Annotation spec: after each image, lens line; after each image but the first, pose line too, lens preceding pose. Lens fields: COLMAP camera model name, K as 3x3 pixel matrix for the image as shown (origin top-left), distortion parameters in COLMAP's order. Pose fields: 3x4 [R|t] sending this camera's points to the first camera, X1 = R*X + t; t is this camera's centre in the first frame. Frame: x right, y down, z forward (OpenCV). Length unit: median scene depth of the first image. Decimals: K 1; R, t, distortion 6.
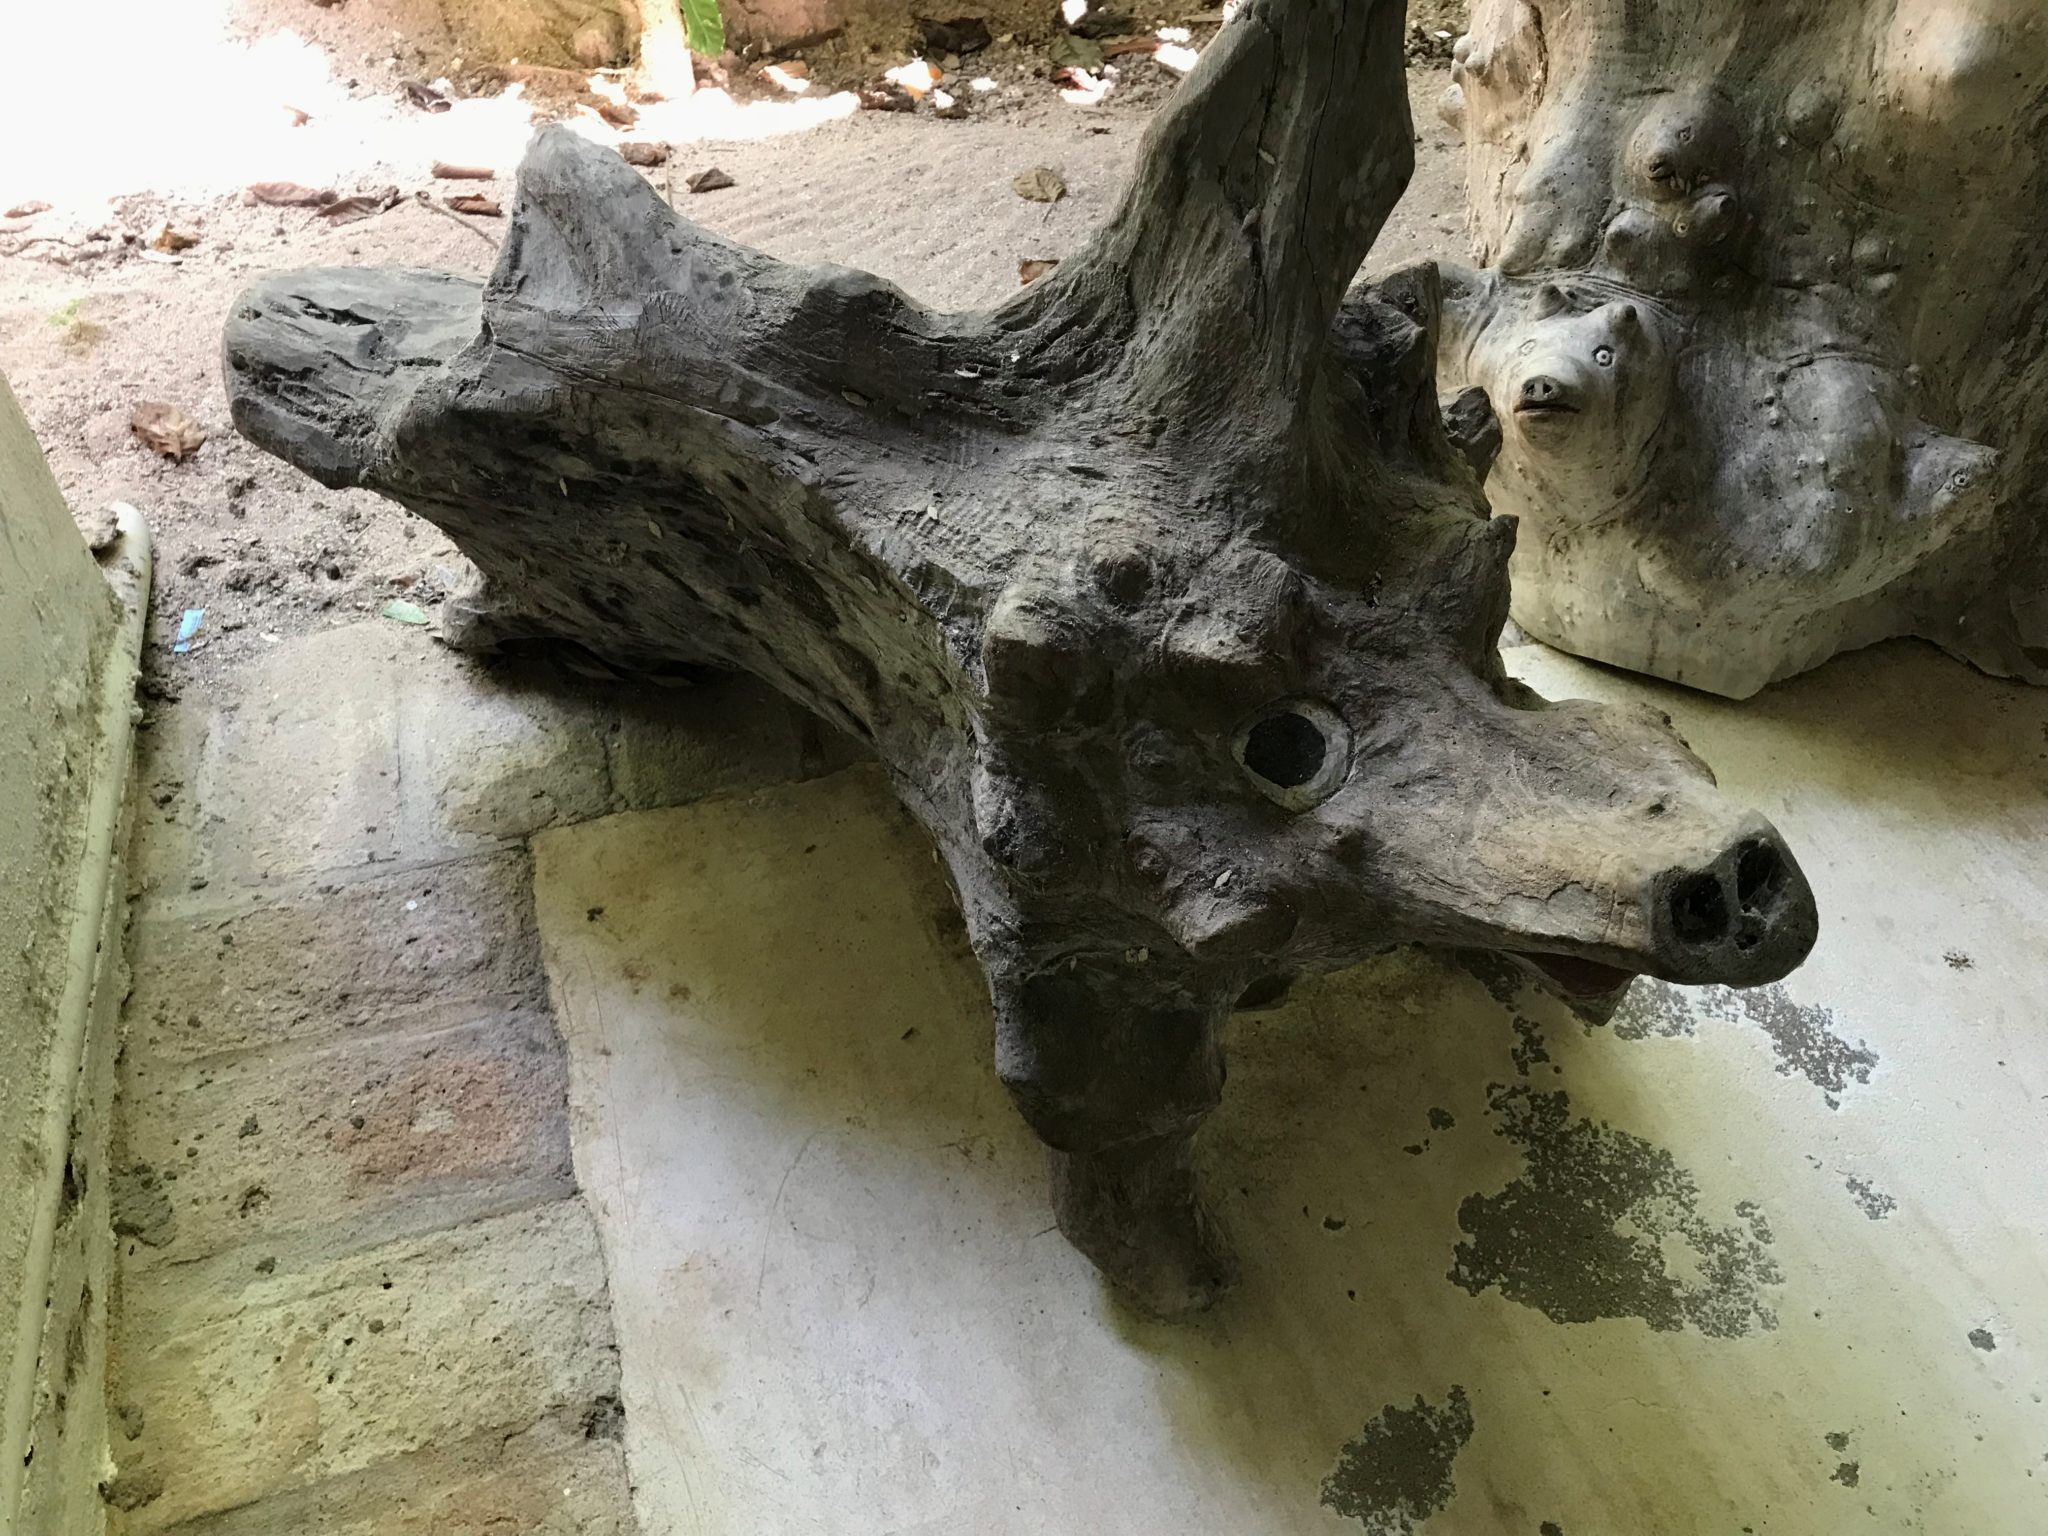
lens RADIAL K [[1743.5, 0, 1032.3], [0, 1743.5, 767.3], [0, 0, 1]] dist [0.041624, 0.010206]
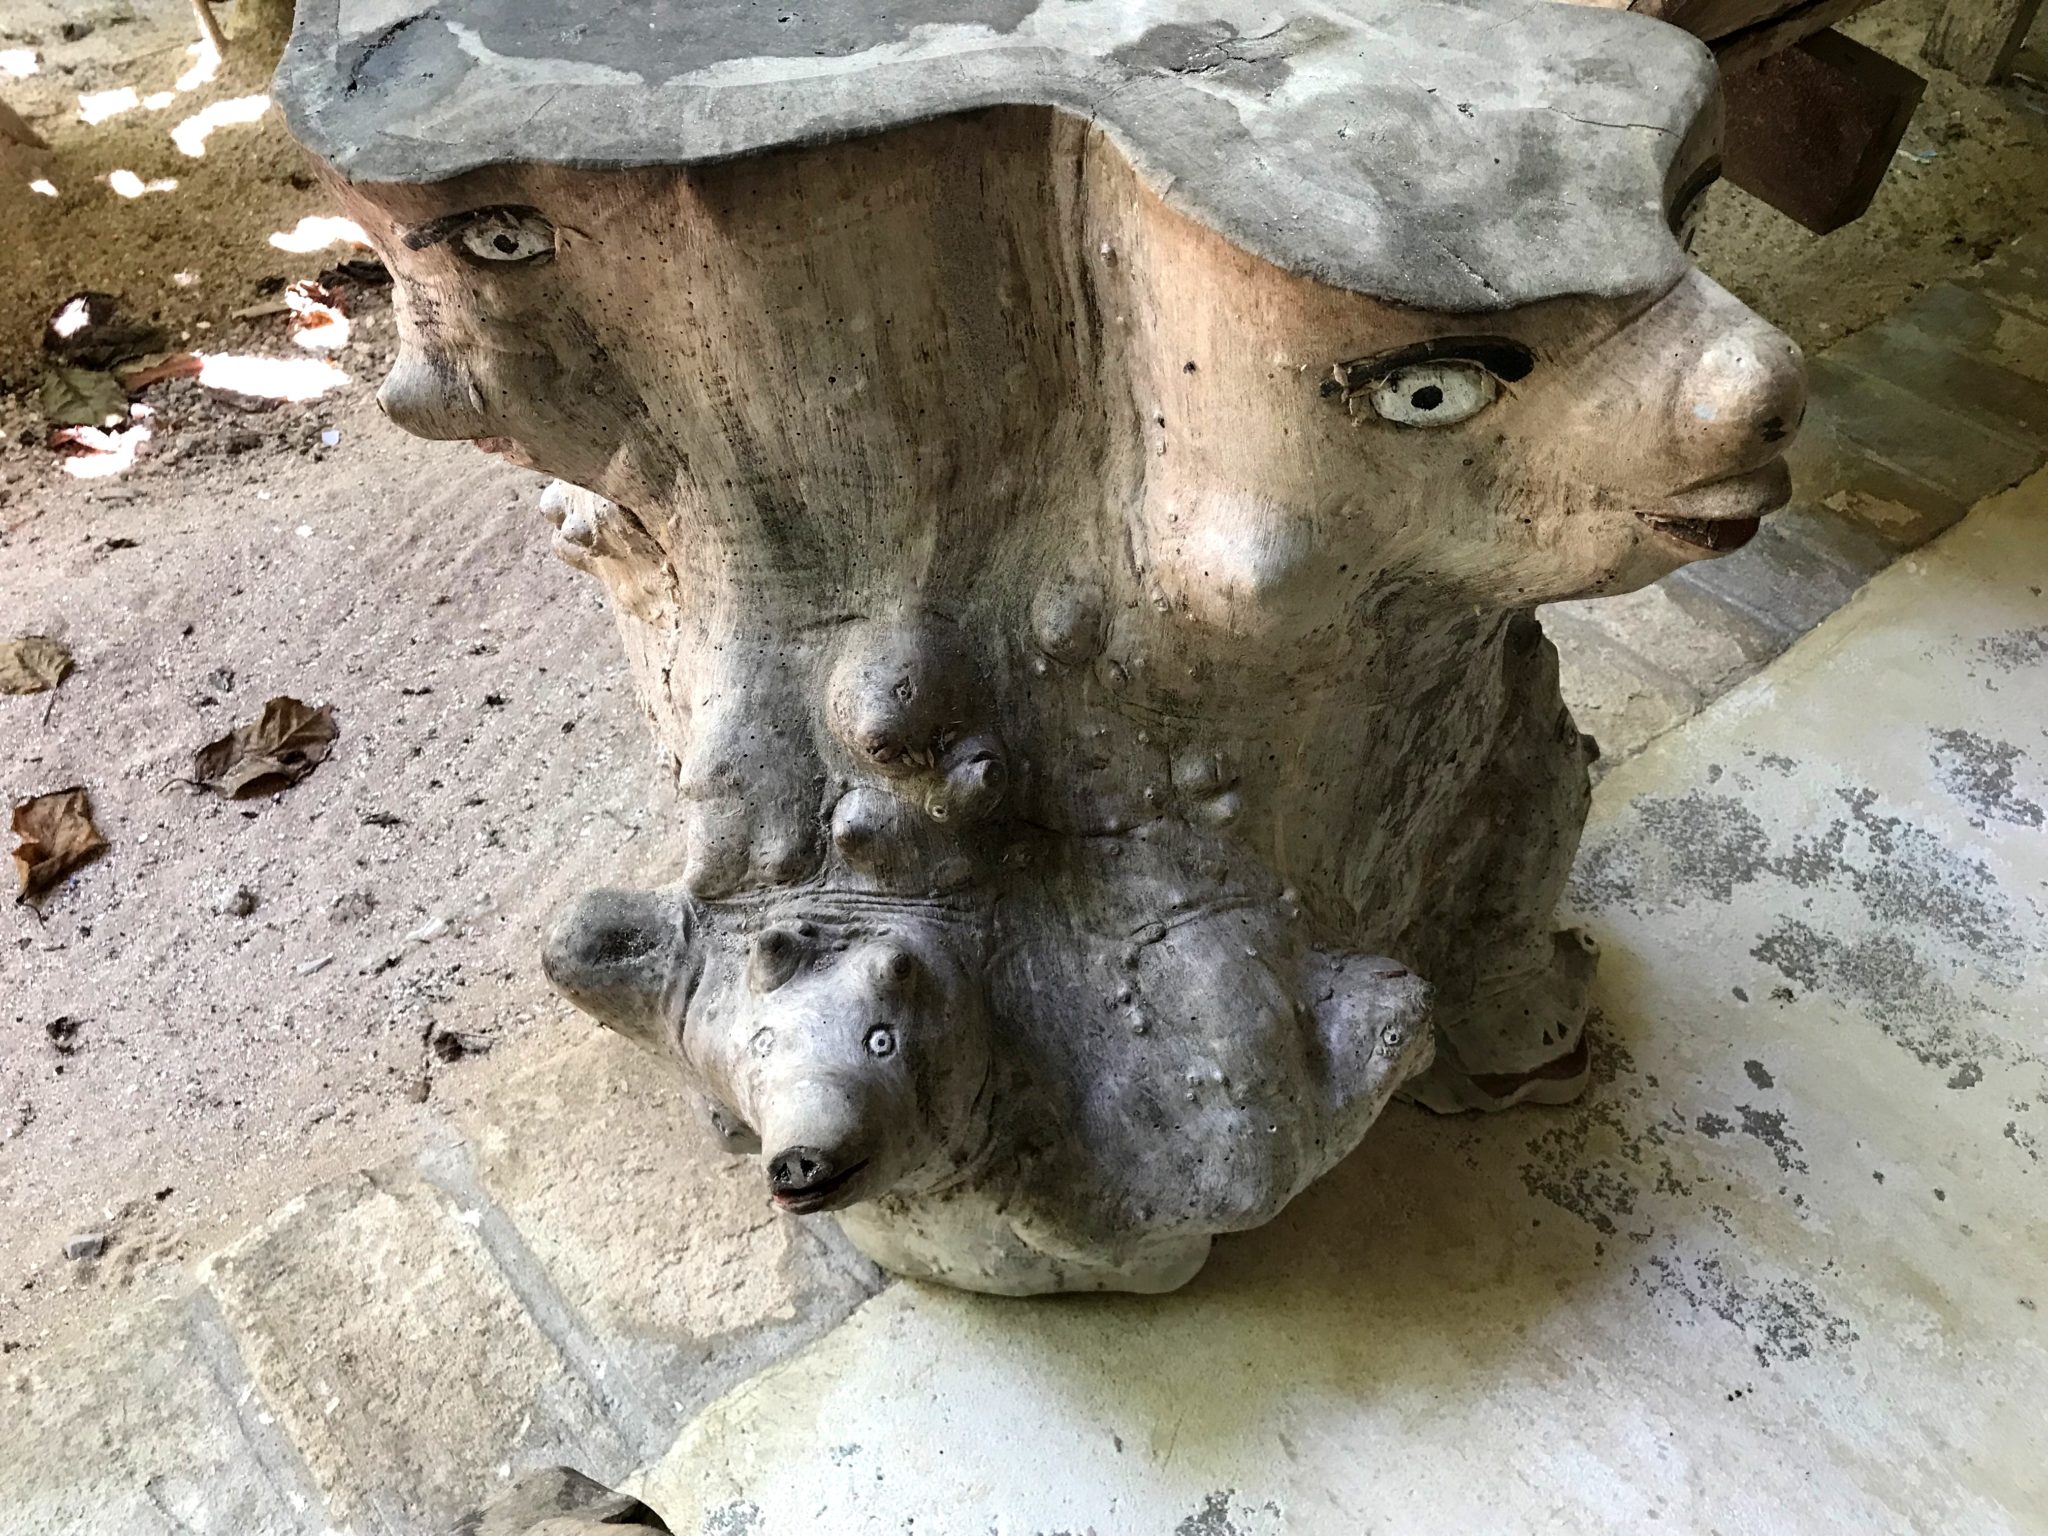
lens RADIAL K [[1743.5, 0, 1016.1], [0, 1743.5, 771.3], [0, 0, 1]] dist [0.041624, 0.010206]
pose [[0.908932, -0.262289, 0.324111, 0.185979], [0.270196, 0.962571, 0.021236, -0.319524], [-0.317549, 0.068272, 0.945781, 0.371443]]
